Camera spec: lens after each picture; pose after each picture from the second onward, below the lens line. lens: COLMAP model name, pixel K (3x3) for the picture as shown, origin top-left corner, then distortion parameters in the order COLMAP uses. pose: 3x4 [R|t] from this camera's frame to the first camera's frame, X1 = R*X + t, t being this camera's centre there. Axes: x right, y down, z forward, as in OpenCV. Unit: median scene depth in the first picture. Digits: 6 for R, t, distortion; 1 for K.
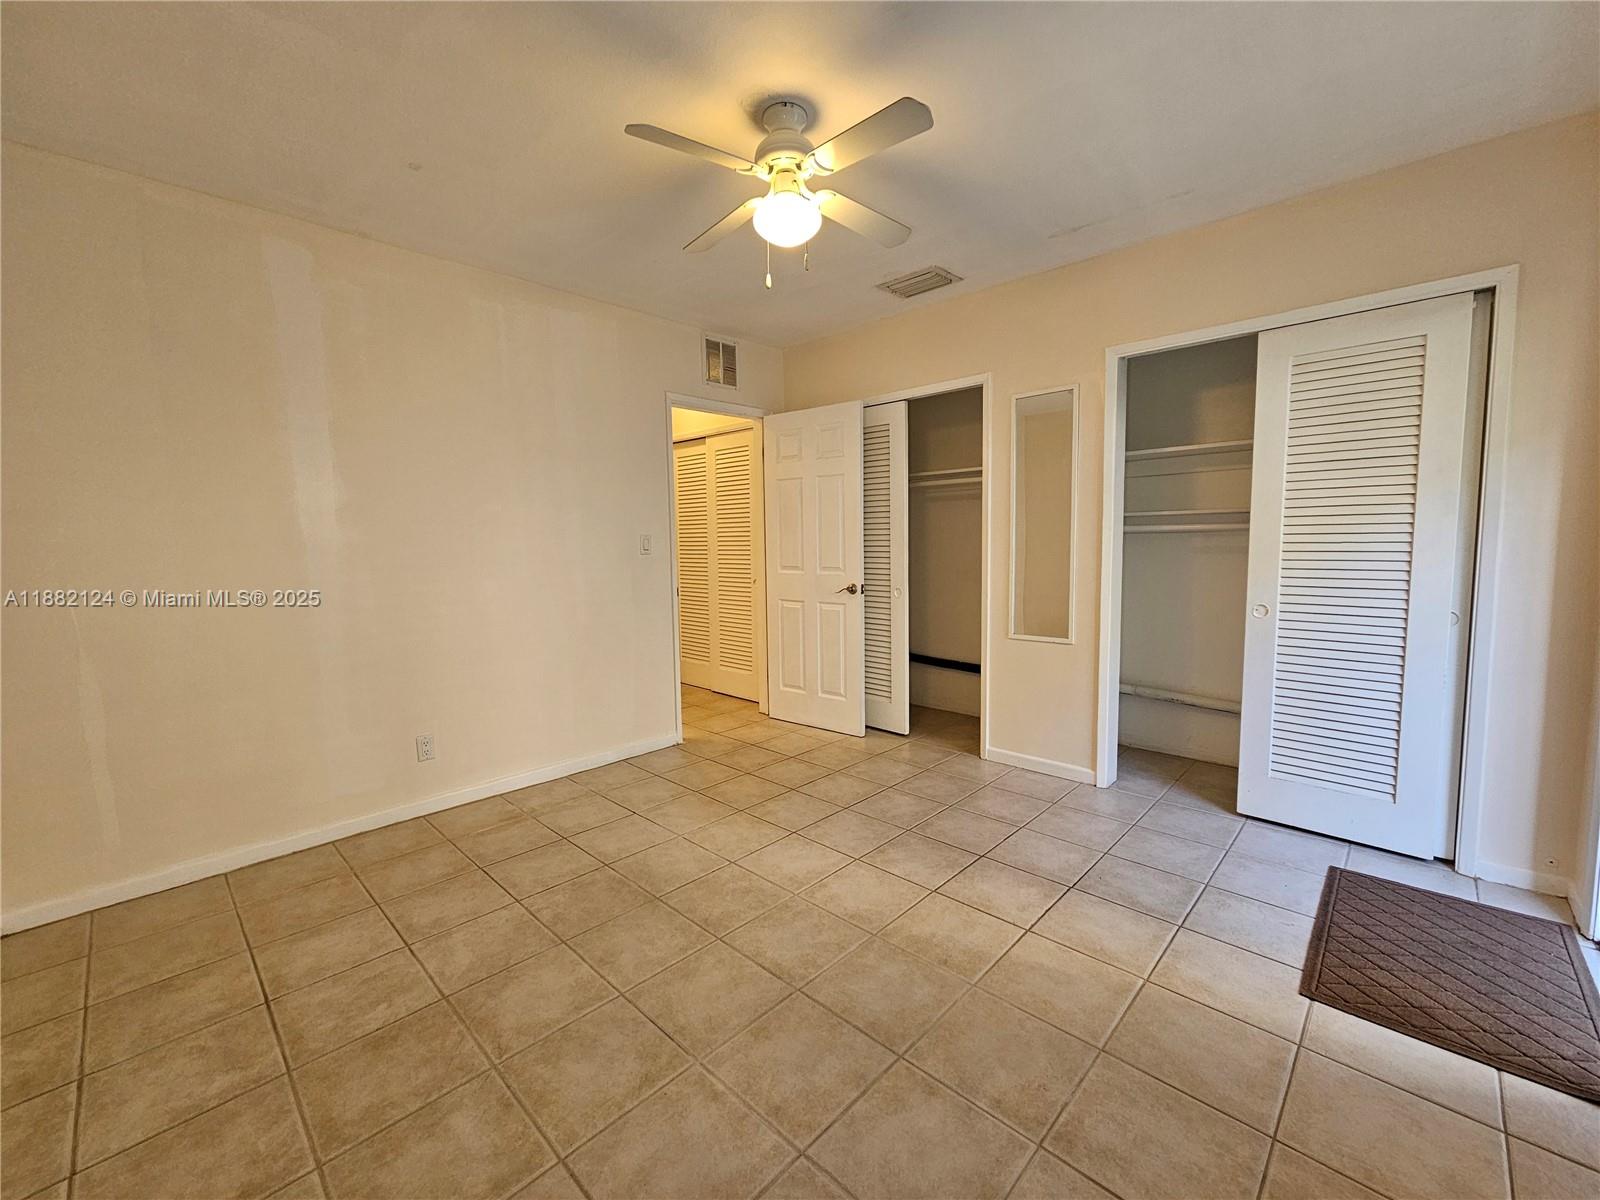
lens RADIAL K [[654.4, 0, 798.9], [0, 654.4, 594.9], [0, 0, 1]] dist [-0.000196, -0.000058]
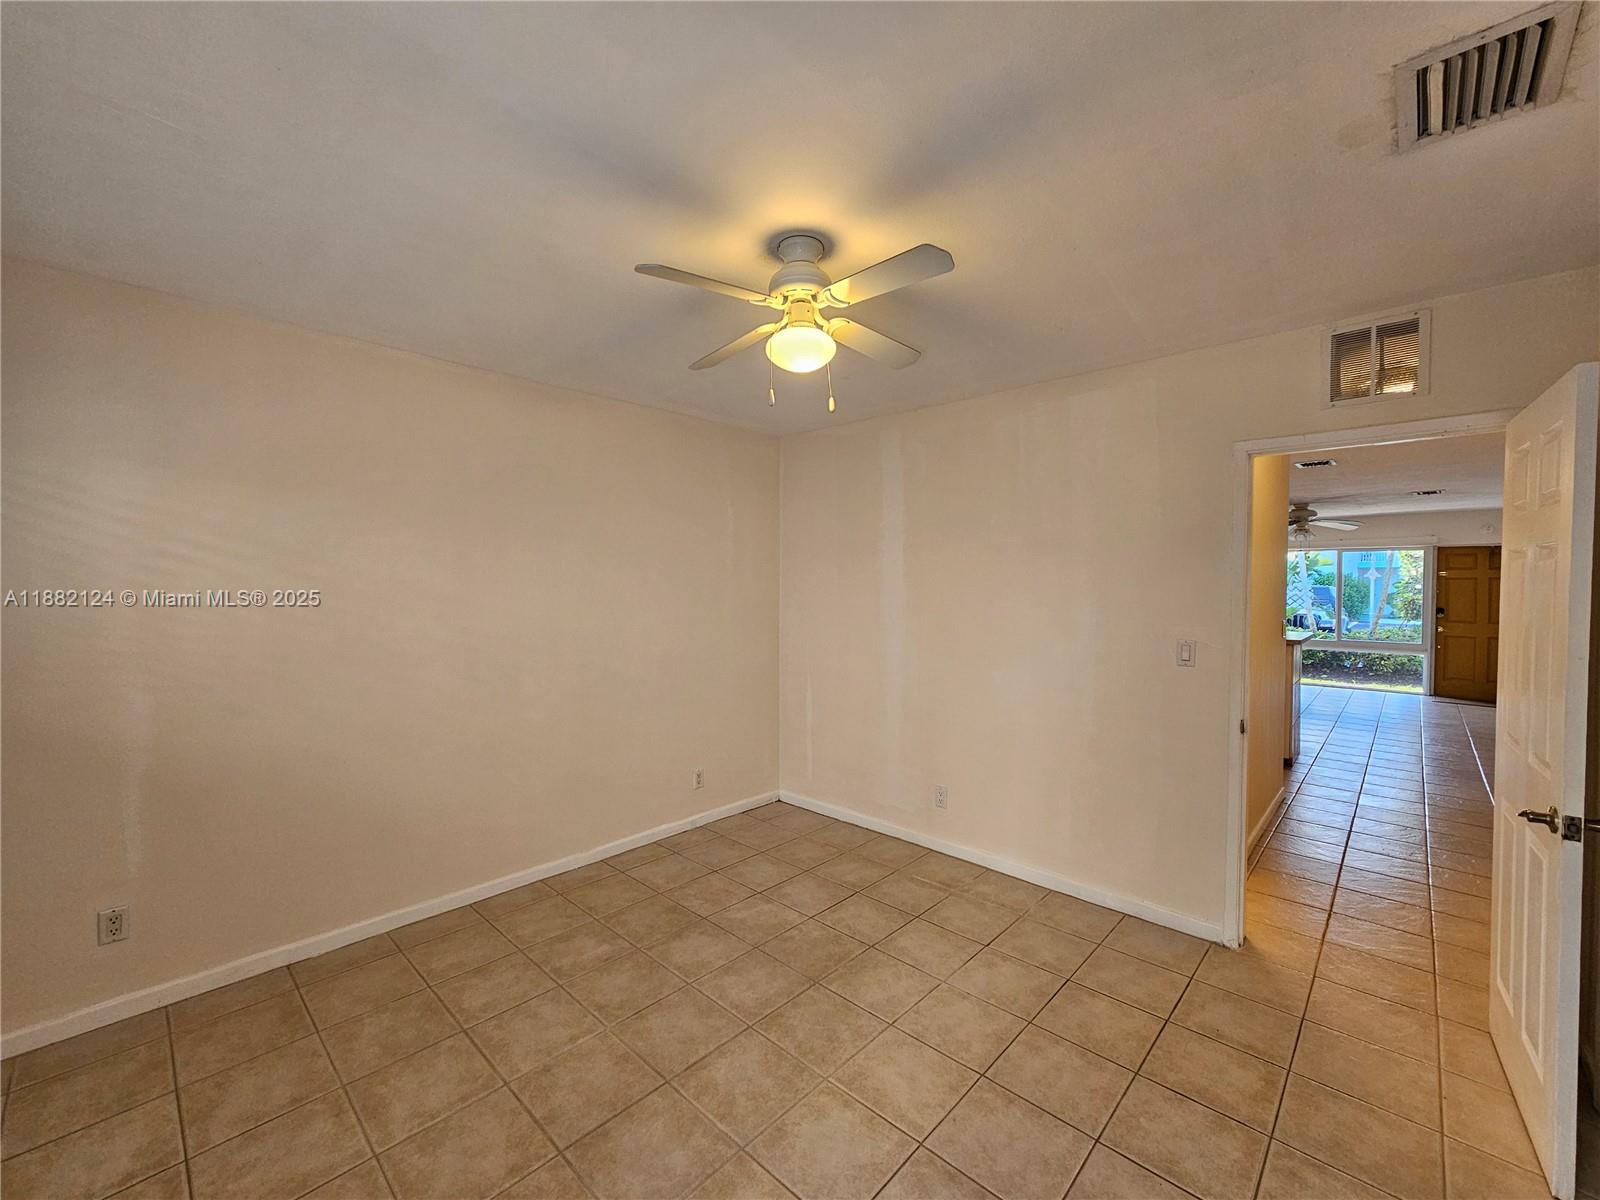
lens RADIAL K [[651.0, 0, 795.5], [0, 651.0, 603.7], [0, 0, 1]] dist [0.004931, 0.000096]
pose [[0.011197, 0.047531, -0.998807, 0.821583], [-0.087905, 0.995049, 0.046367, -0.209933], [0.996066, 0.087281, 0.015320, 0.868070]]
